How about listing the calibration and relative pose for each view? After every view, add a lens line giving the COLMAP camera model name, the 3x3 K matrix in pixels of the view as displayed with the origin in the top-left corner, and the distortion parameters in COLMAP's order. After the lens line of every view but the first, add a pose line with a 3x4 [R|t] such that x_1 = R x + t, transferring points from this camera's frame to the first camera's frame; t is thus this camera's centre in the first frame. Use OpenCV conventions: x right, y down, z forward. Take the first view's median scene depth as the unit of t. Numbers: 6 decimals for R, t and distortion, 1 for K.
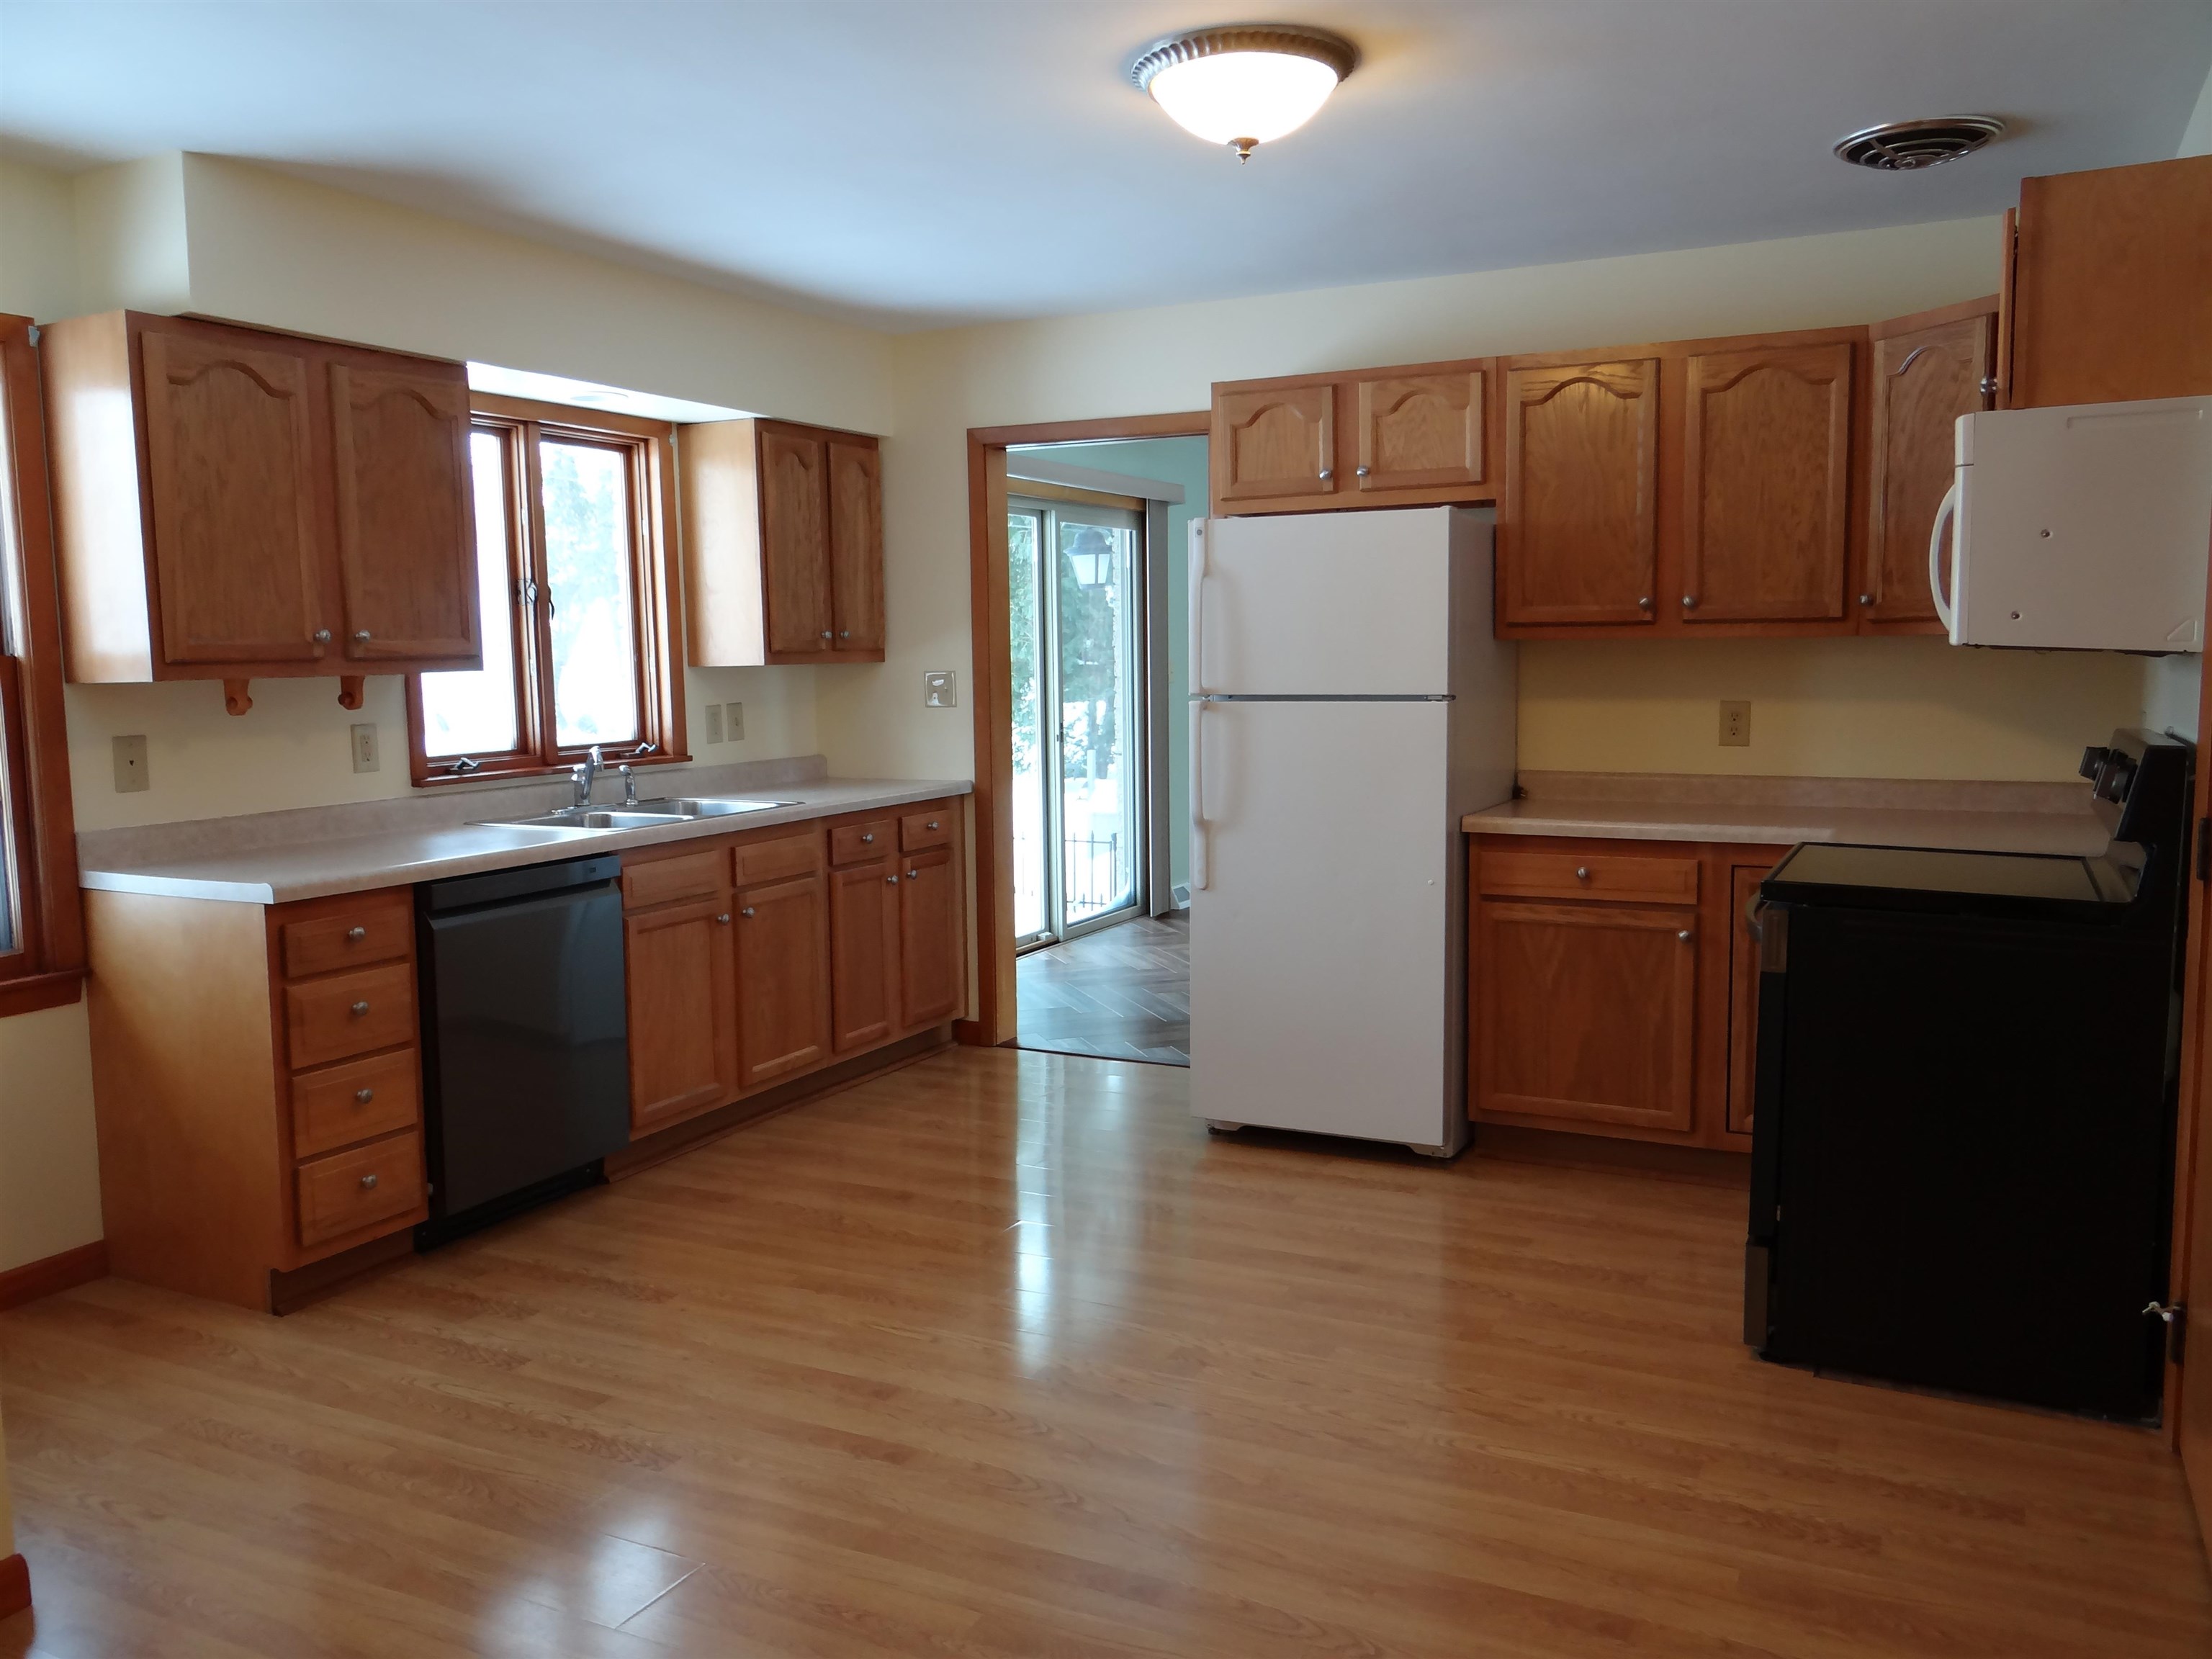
lens RADIAL K [[1758.7, 0, 1106.0], [0, 1758.7, 829.5], [0, 0, 1]] dist [0.010832, 0.013650]
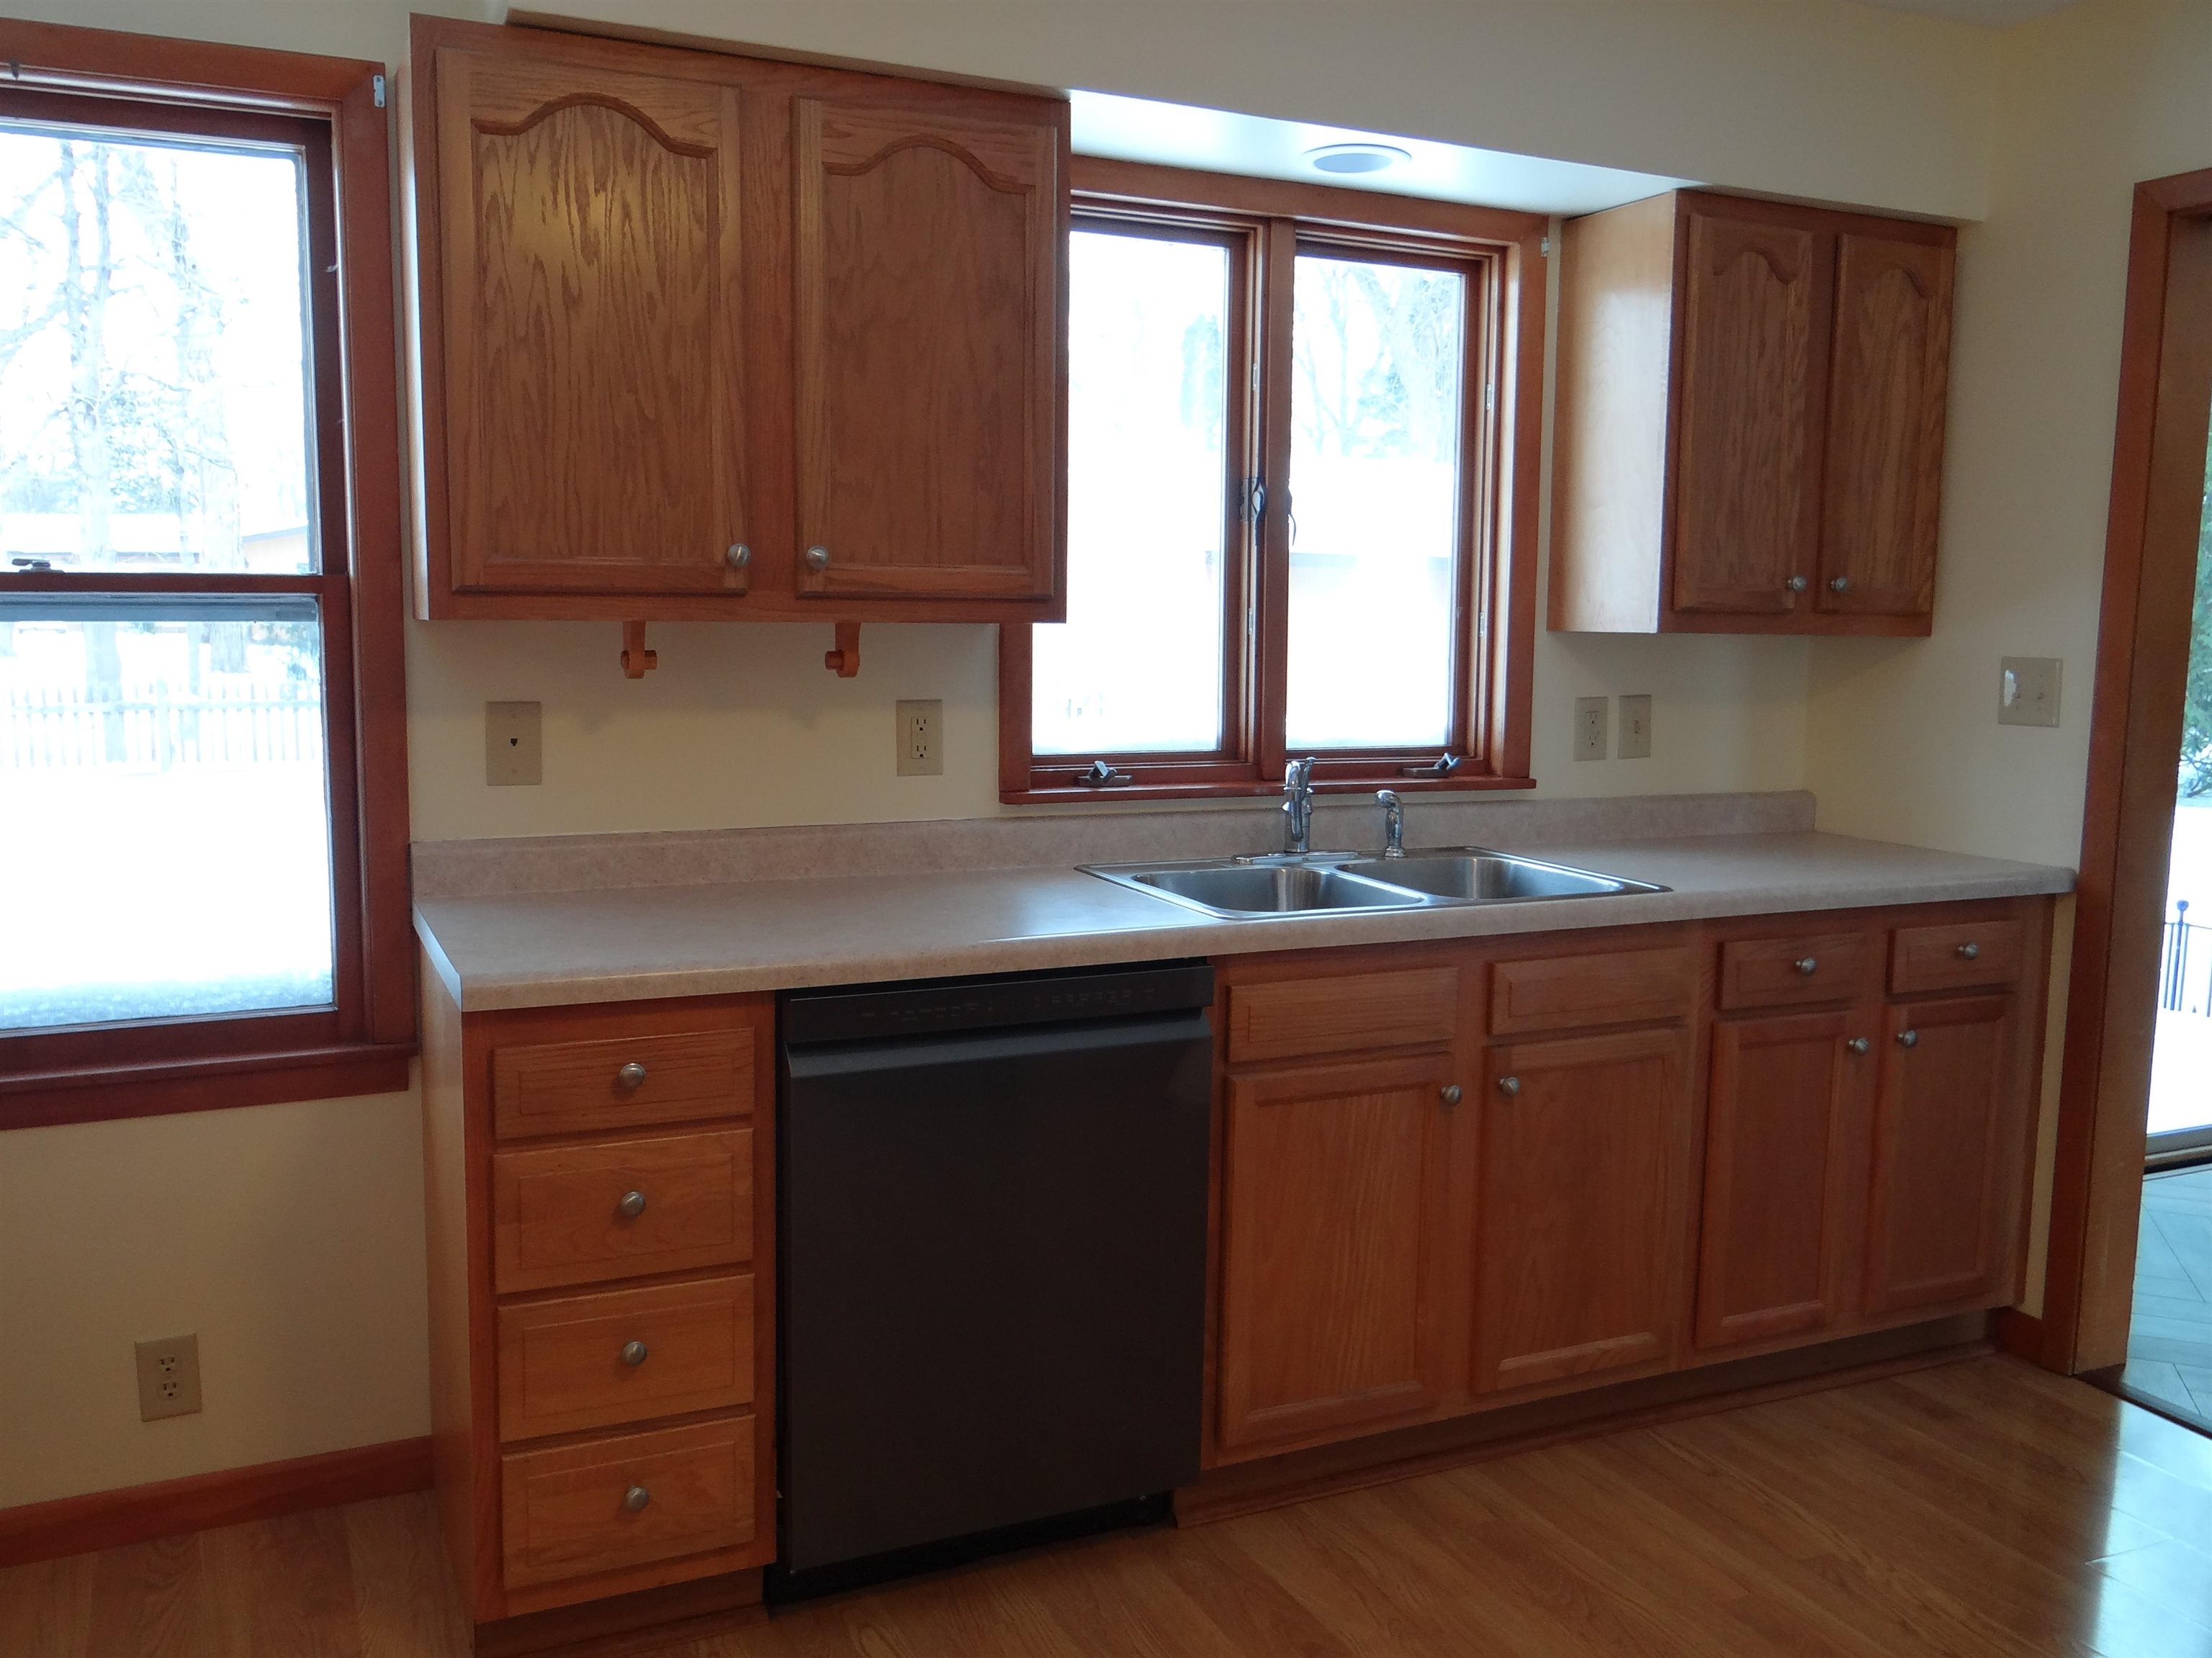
lens RADIAL K [[1836.0, 0, 1102.9], [0, 1836.0, 810.6], [0, 0, 1]] dist [0.000007, 0.016031]
pose [[0.781639, 0.099785, -0.615698, 0.037762], [-0.094230, 0.994682, 0.041579, -0.046933], [0.616572, 0.025517, 0.786885, 0.453025]]
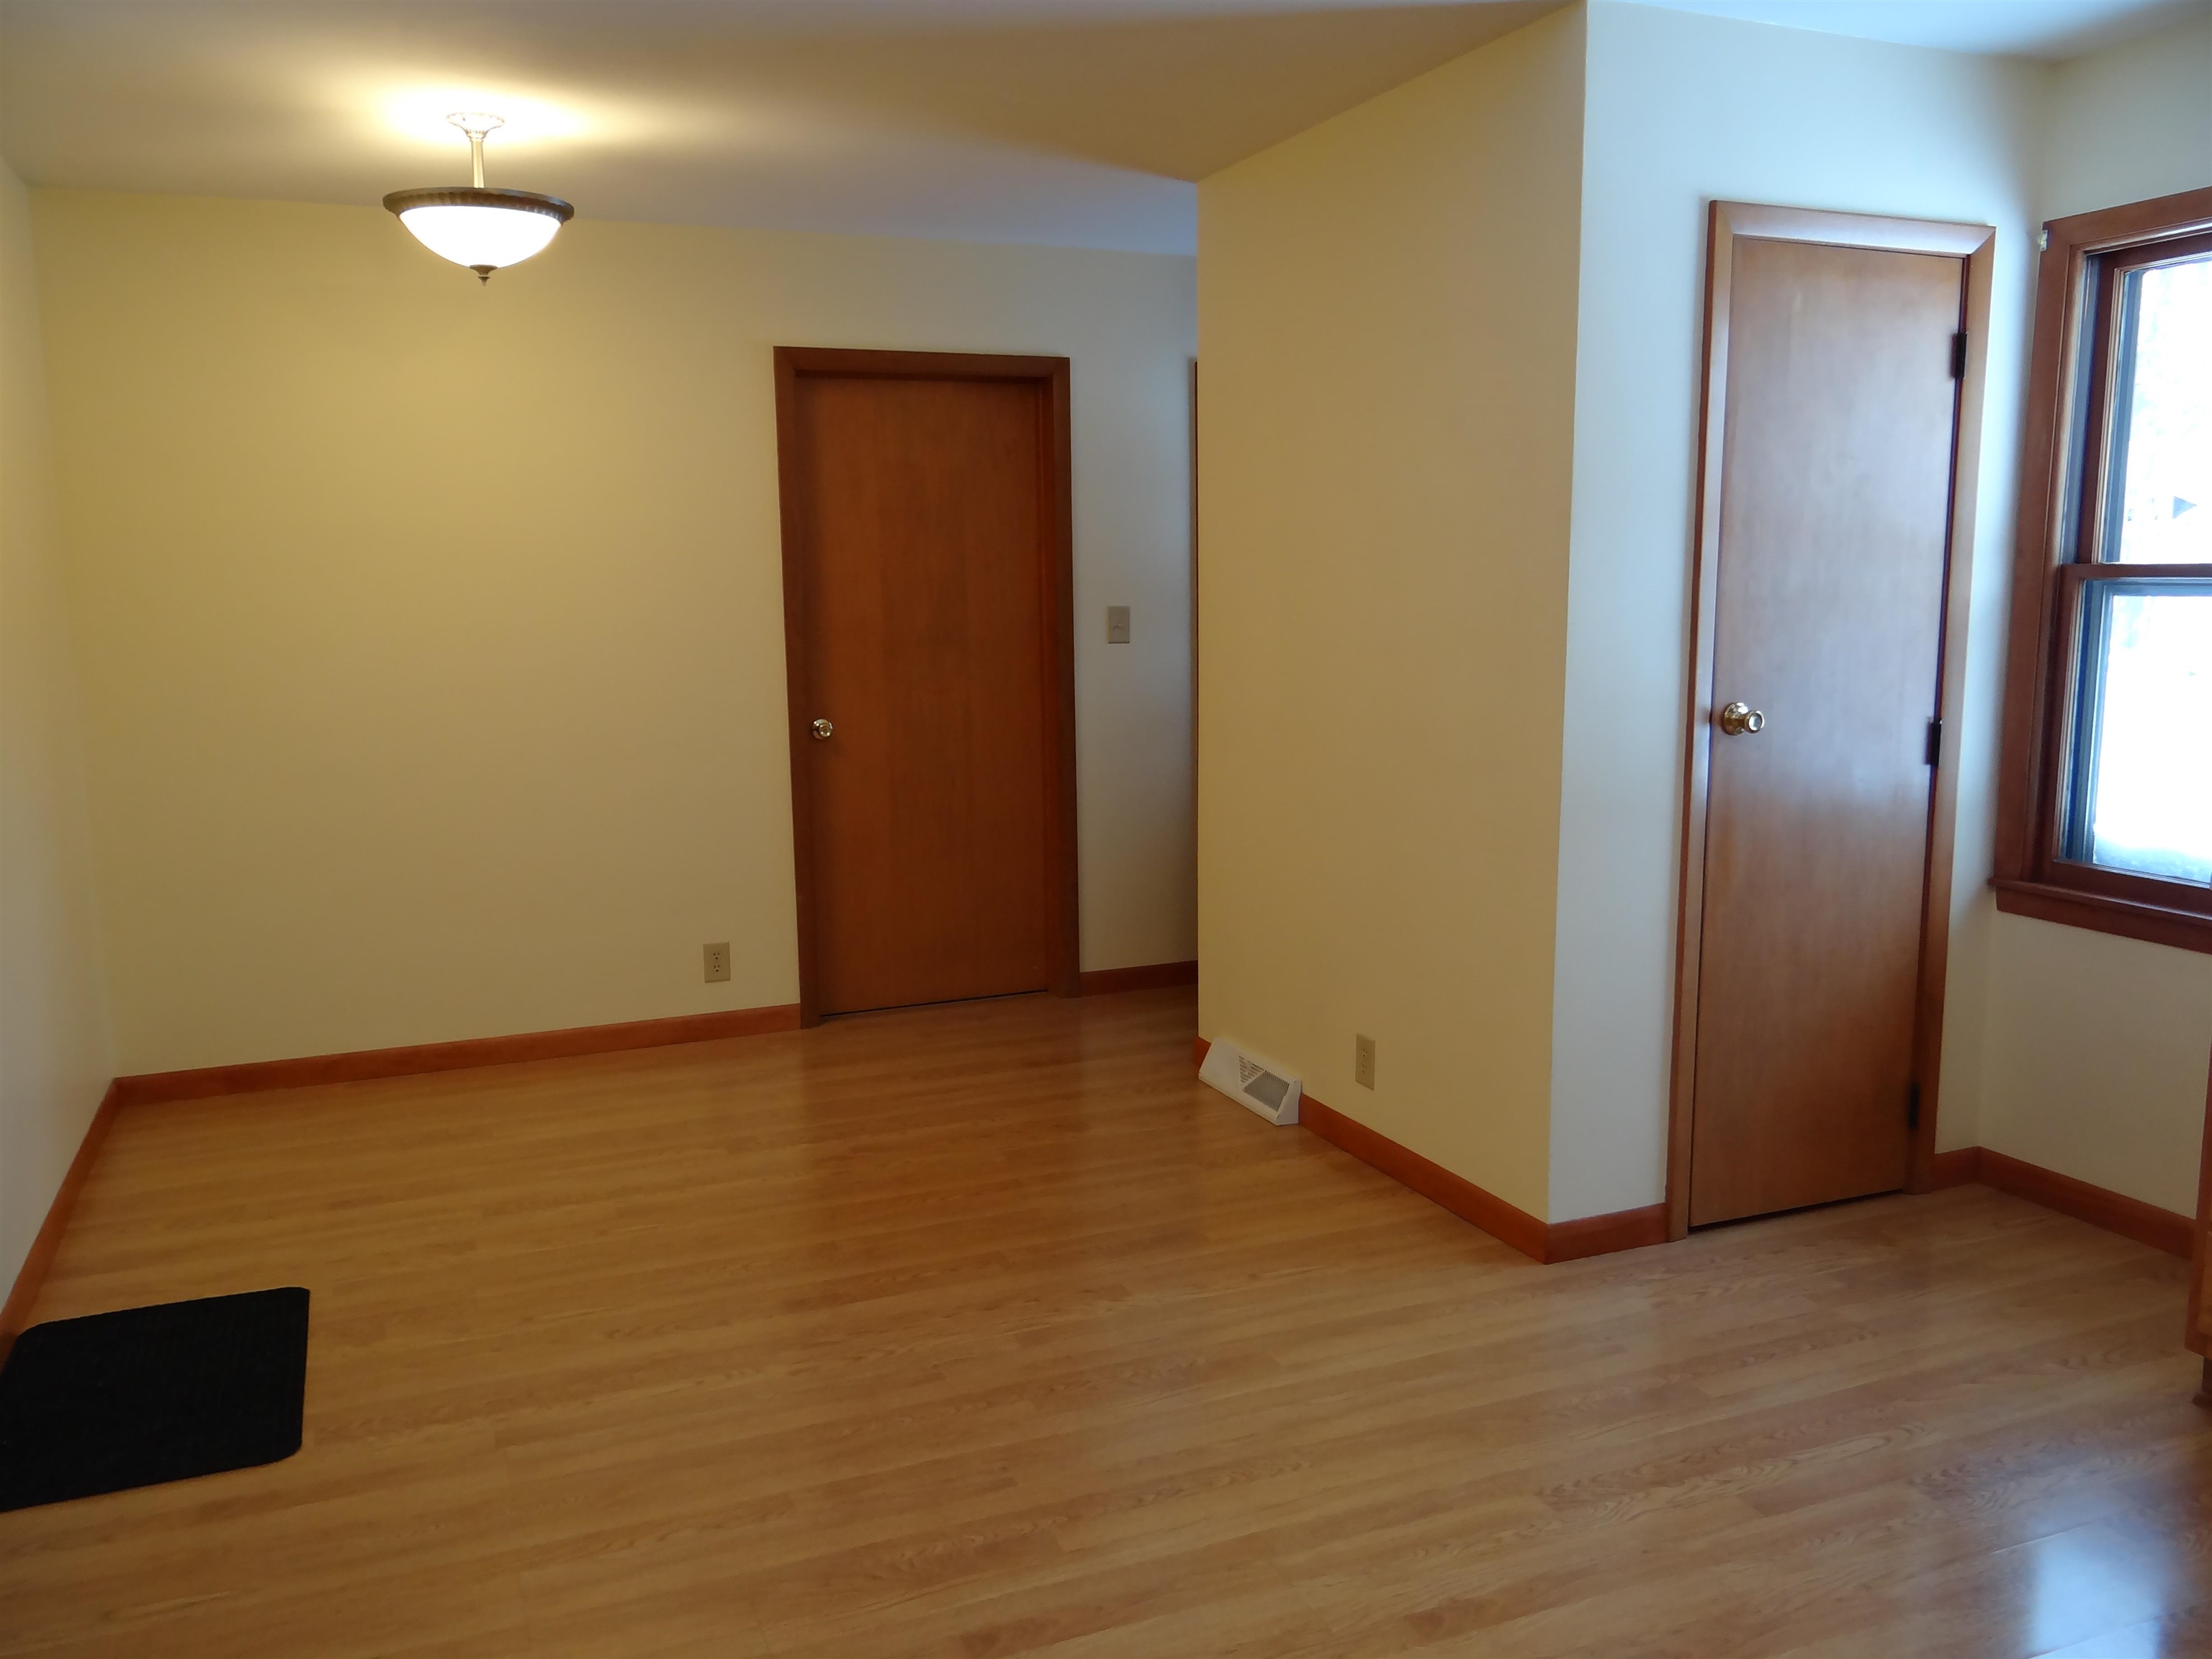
lens RADIAL K [[1758.7, 0, 1106.0], [0, 1758.7, 829.5], [0, 0, 1]] dist [0.010832, 0.013650]
pose [[-0.648620, 0.123083, -0.751094, 0.296987], [-0.066366, 0.973933, 0.216912, -0.082507], [0.758214, 0.190540, -0.623543, 0.760231]]
